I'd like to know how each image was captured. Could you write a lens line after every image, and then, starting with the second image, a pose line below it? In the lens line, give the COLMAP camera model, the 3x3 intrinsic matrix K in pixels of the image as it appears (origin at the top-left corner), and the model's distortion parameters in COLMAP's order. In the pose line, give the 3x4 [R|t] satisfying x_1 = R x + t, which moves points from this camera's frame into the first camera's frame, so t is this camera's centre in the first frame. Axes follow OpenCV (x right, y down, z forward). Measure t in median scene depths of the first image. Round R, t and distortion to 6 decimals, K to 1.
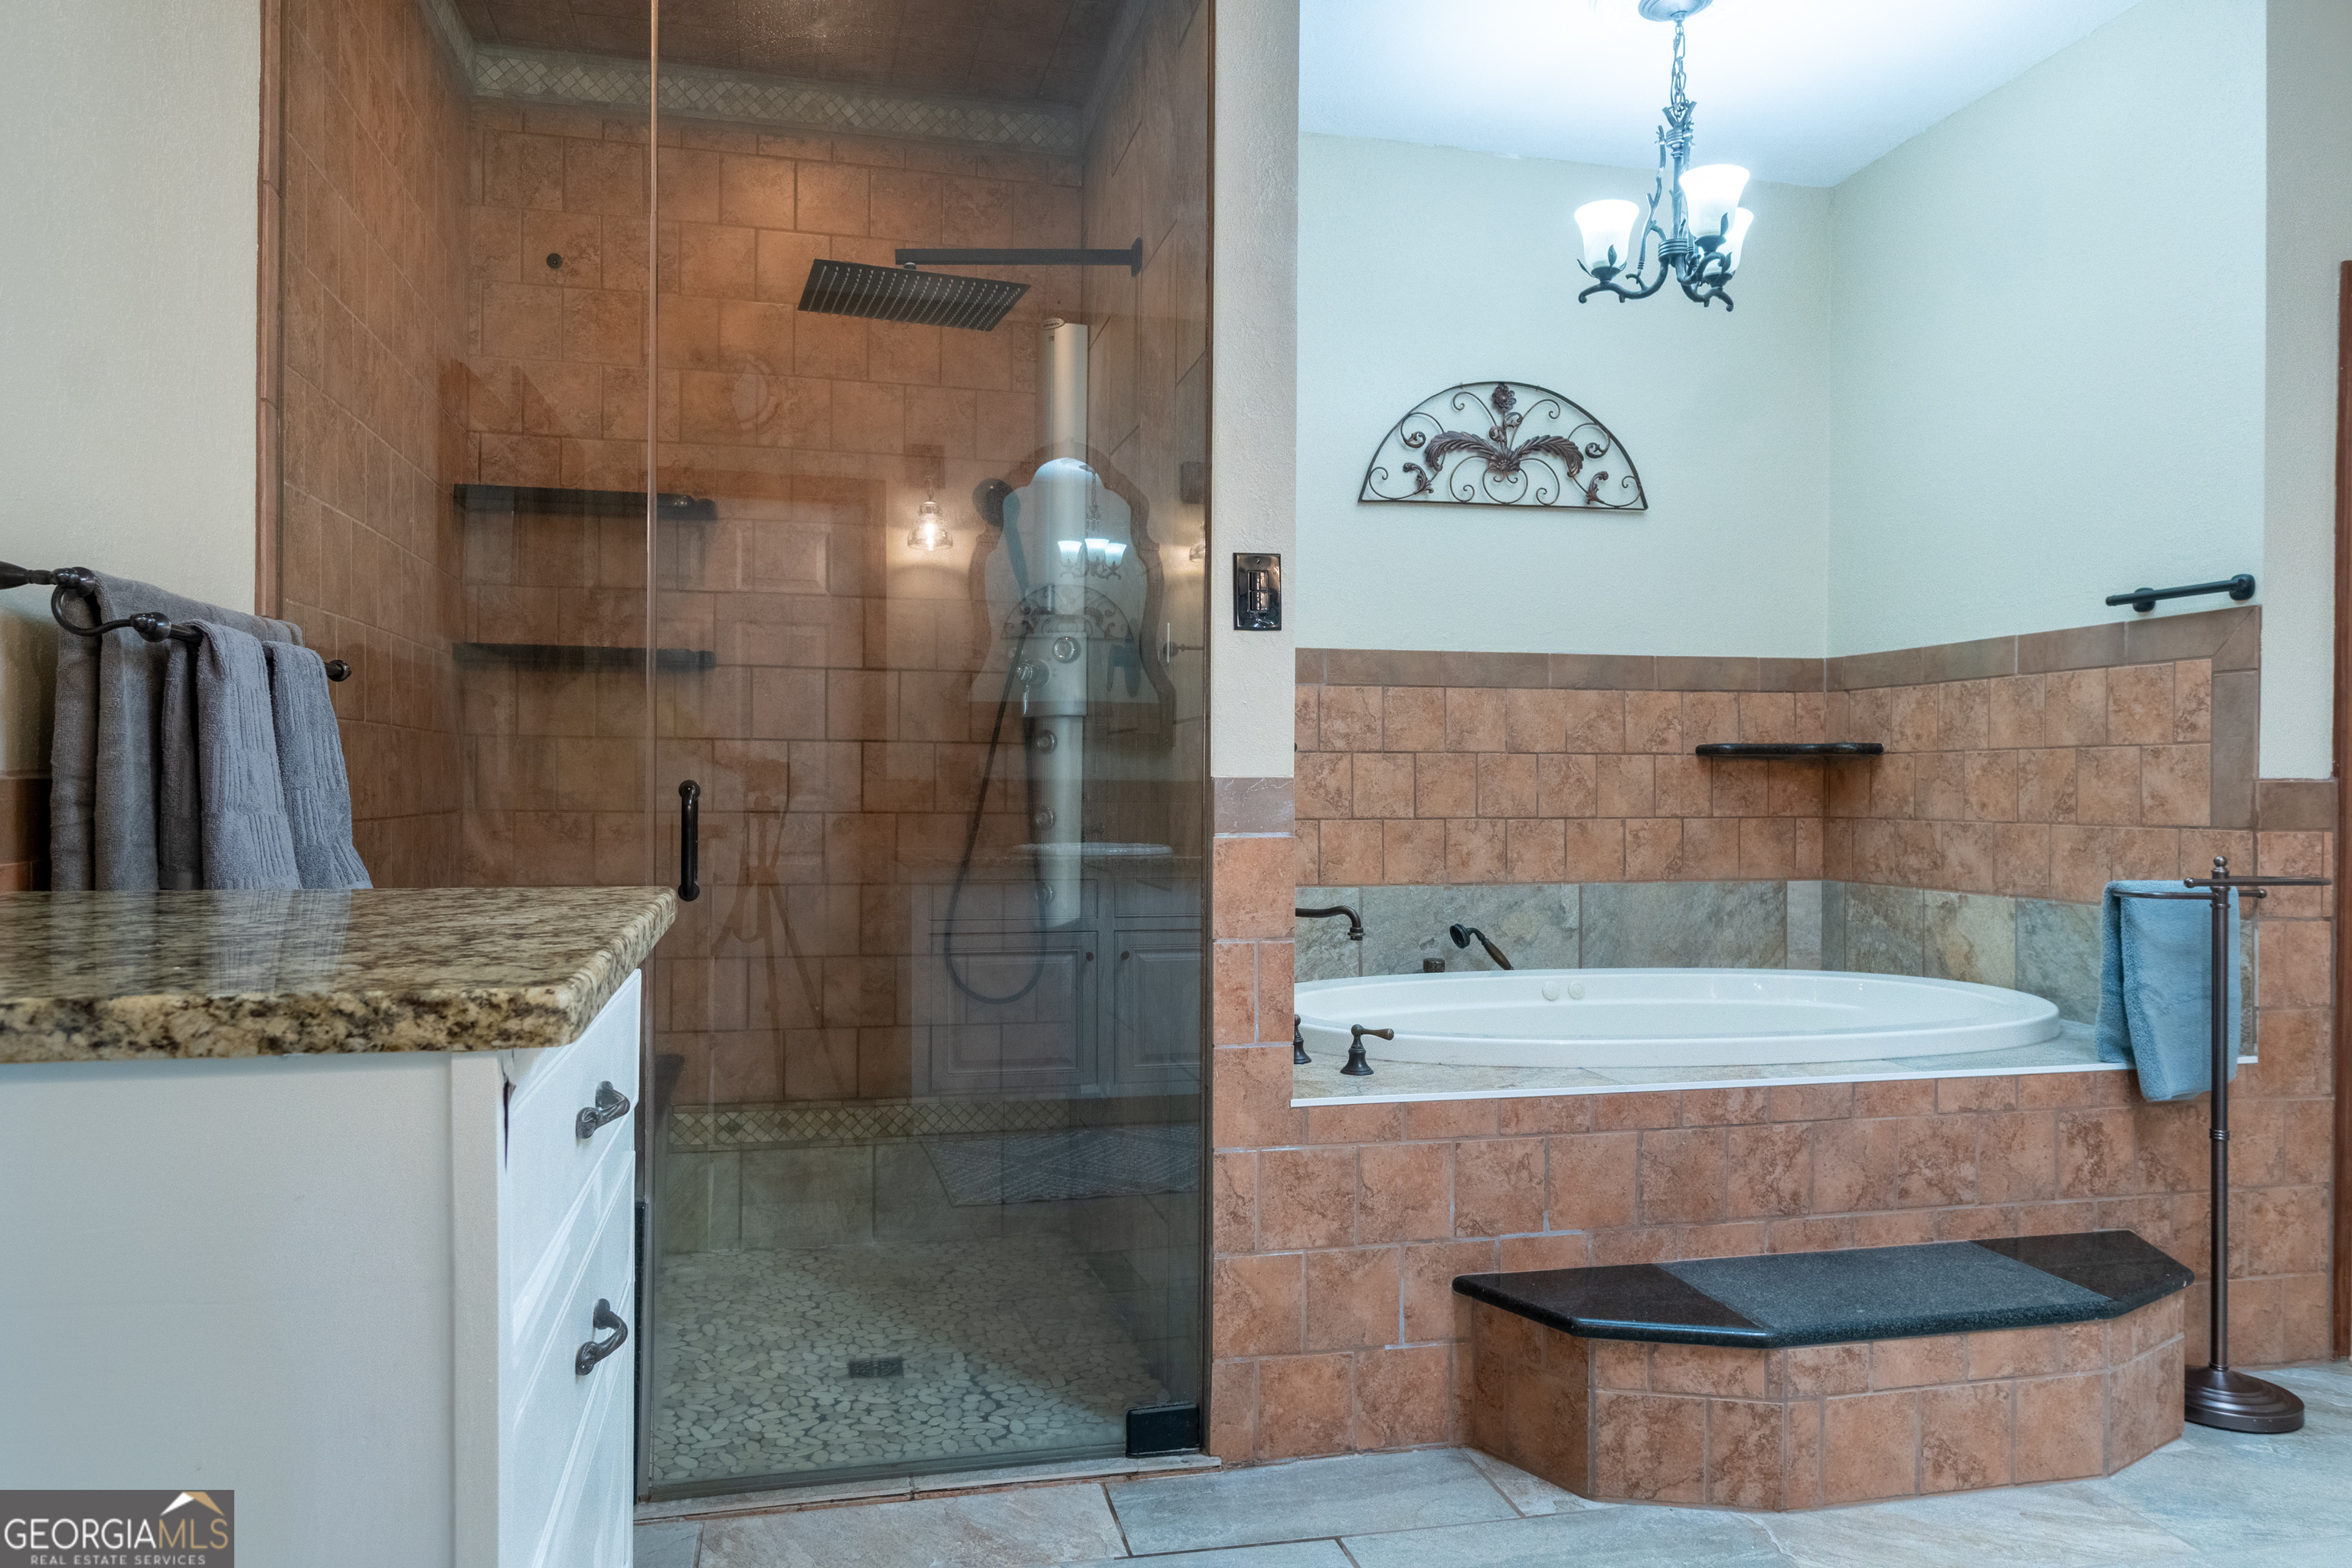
lens RADIAL K [[1569.7, 0, 1149.1], [0, 1569.7, 790.9], [0, 0, 1]] dist [-0.002284, 0.004011]
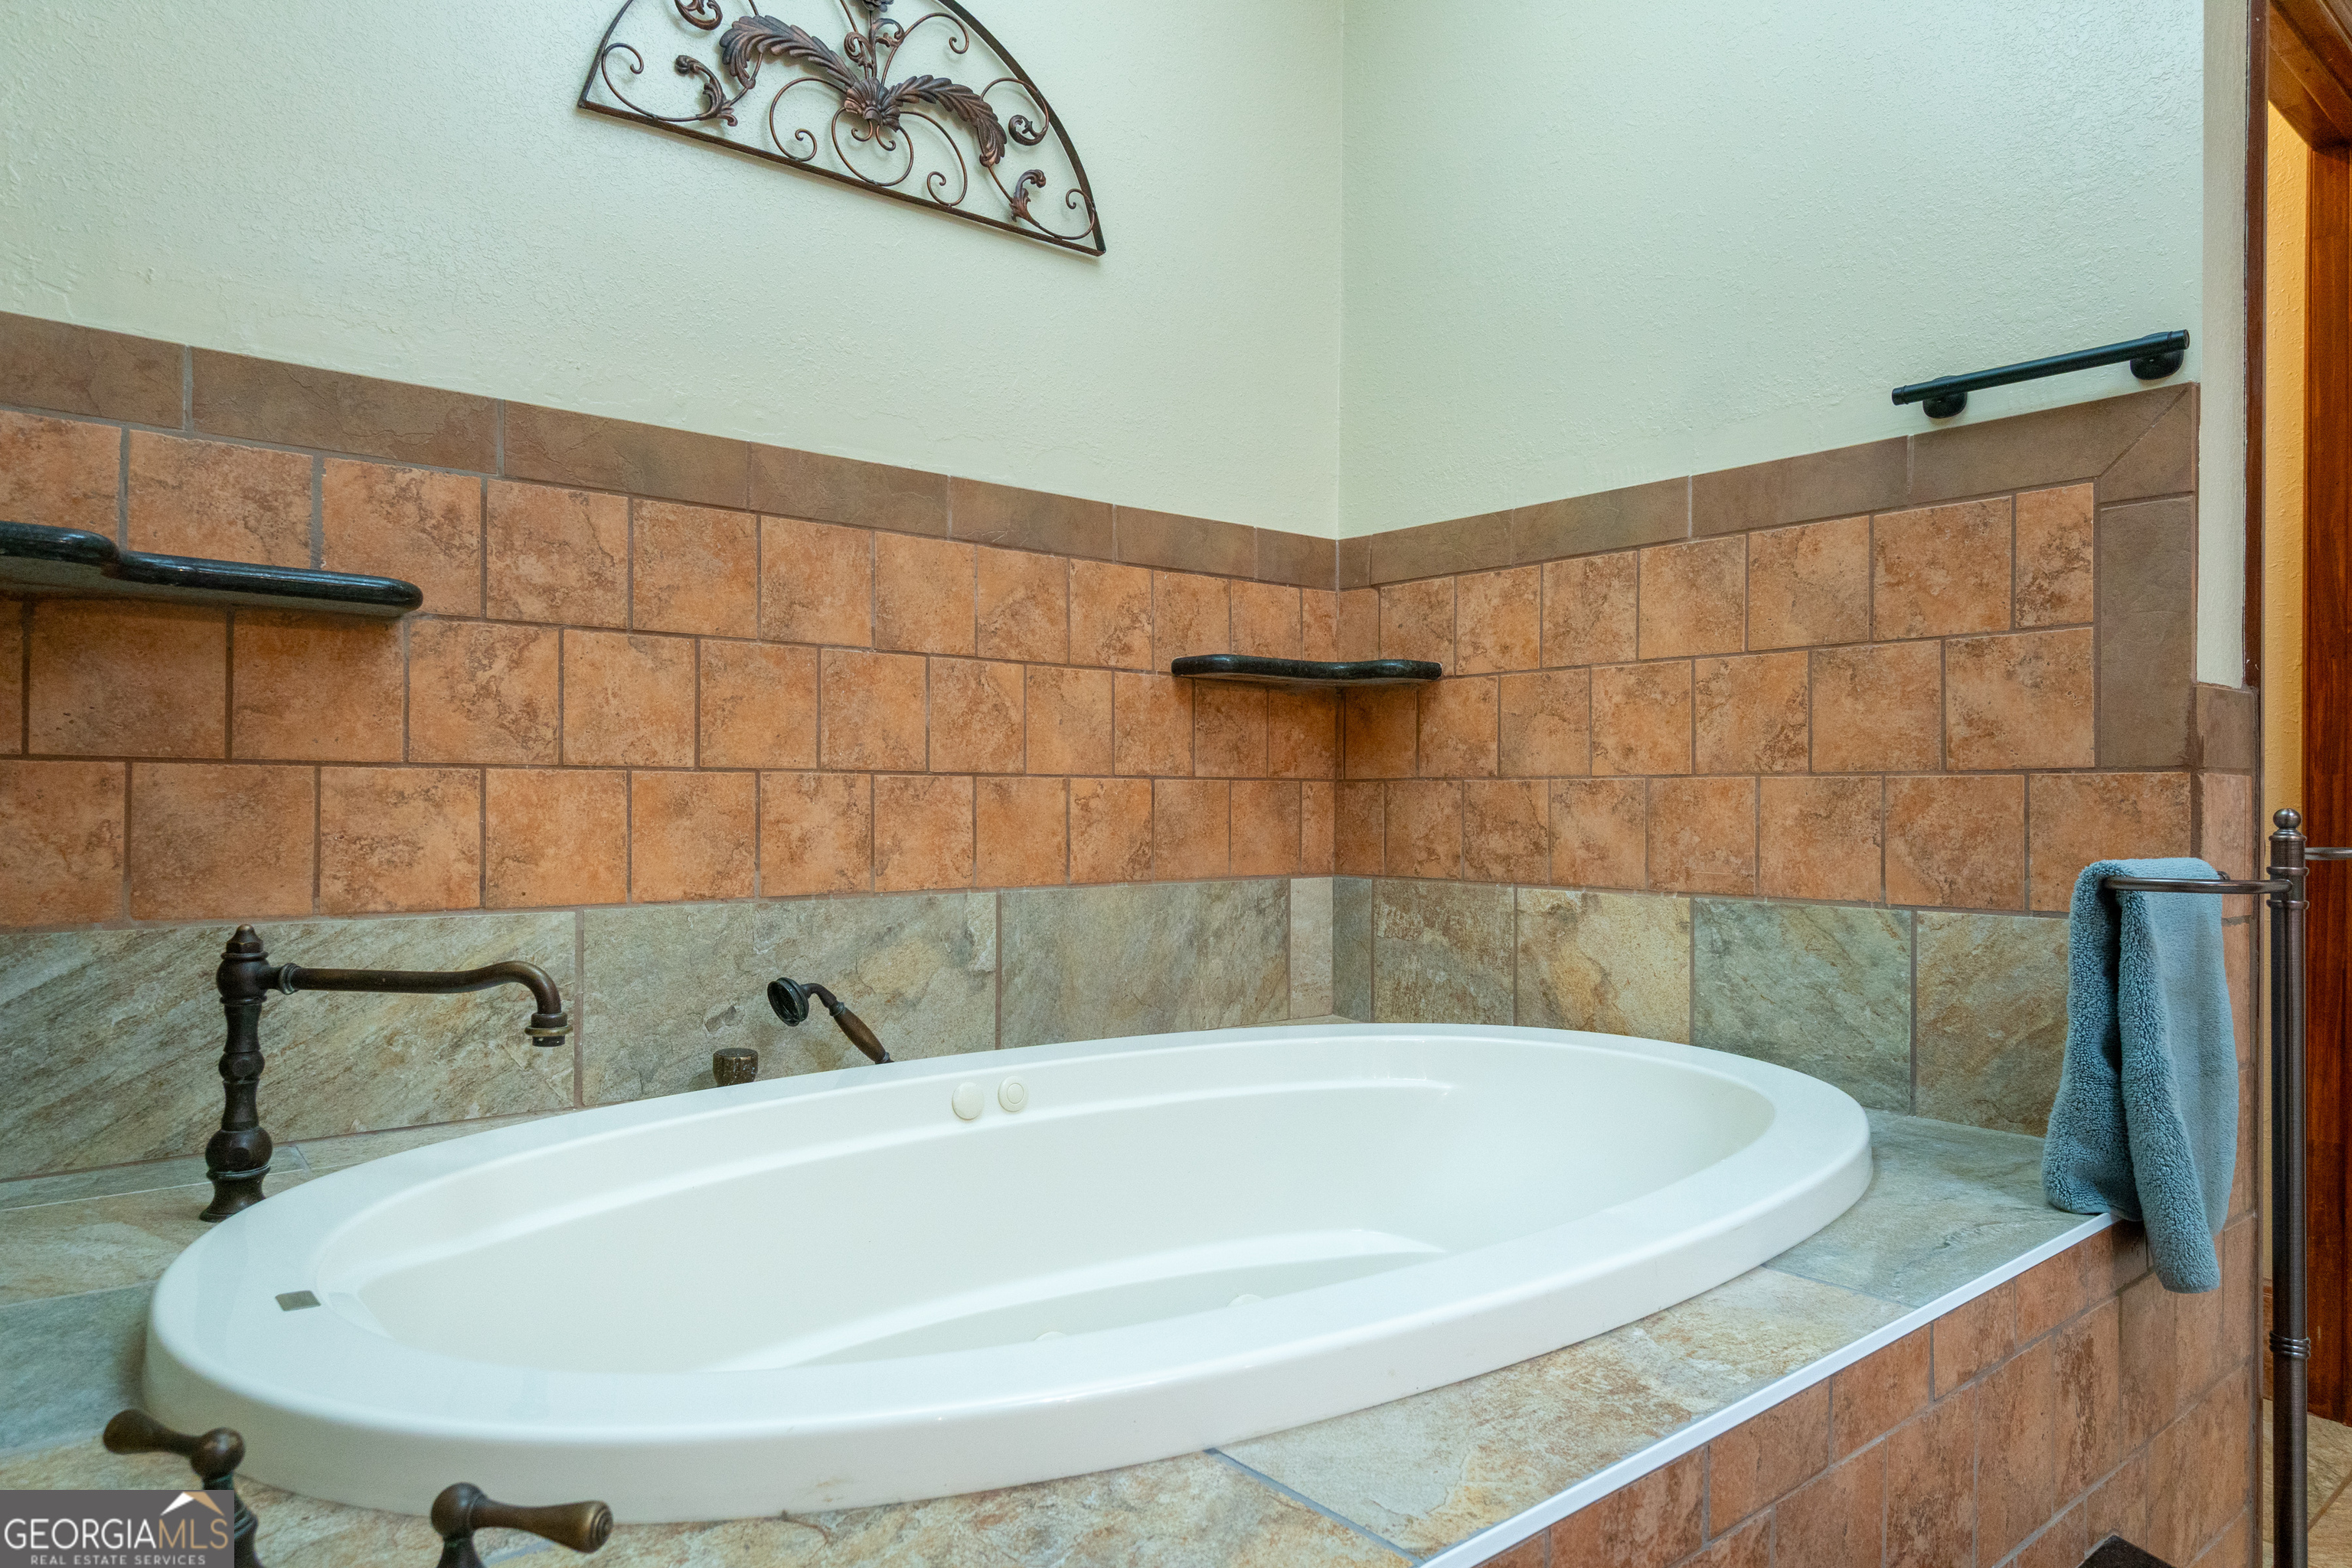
lens RADIAL K [[1445.4, 0, 1134.0], [0, 1445.4, 791.8], [0, 0, 1]] dist [0.000356, -0.000249]
pose [[0.894718, 0.005147, 0.446603, 0.102427], [-0.001136, 0.999957, -0.009248, 0.033530], [-0.446631, 0.007767, 0.894685, 0.609913]]
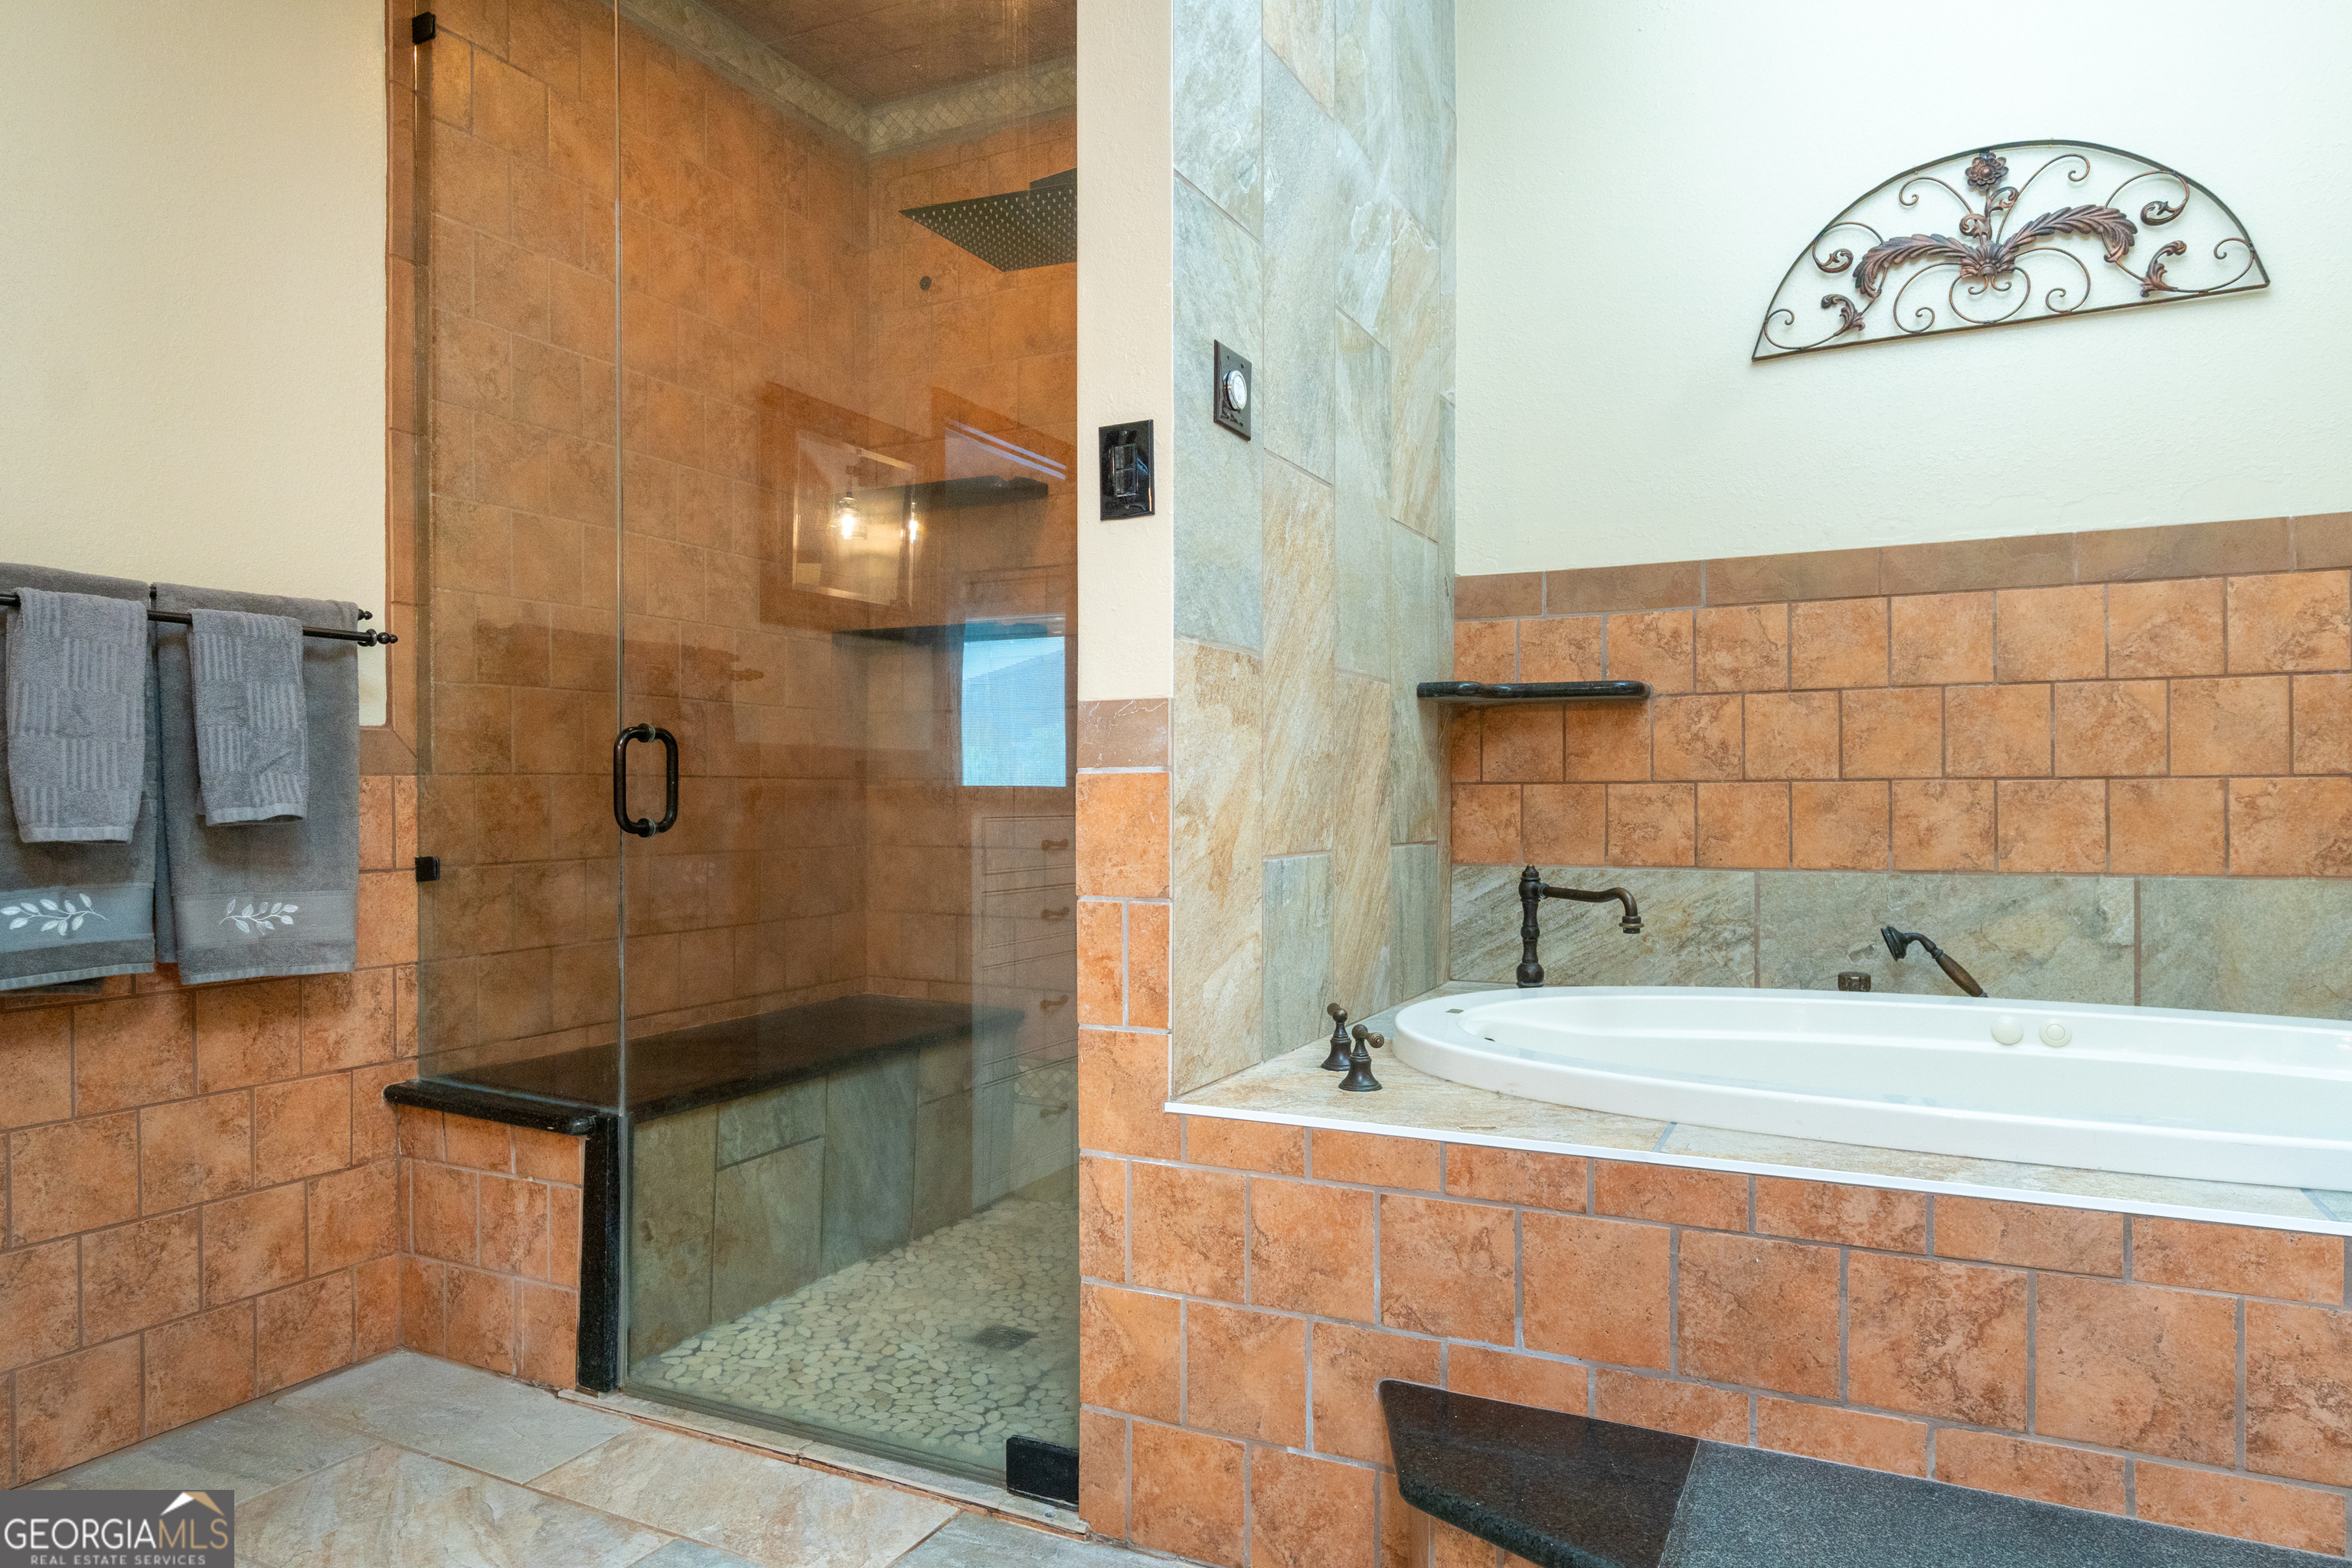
lens RADIAL K [[1467.2, 0, 1169.3], [0, 1467.2, 802.9], [0, 0, 1]] dist [-0.001948, 0.003785]
pose [[0.768427, -0.004453, -0.639922, 0.423614], [0.001493, 0.999986, -0.005167, 0.036330], [0.639935, 0.003015, 0.768423, 0.319770]]
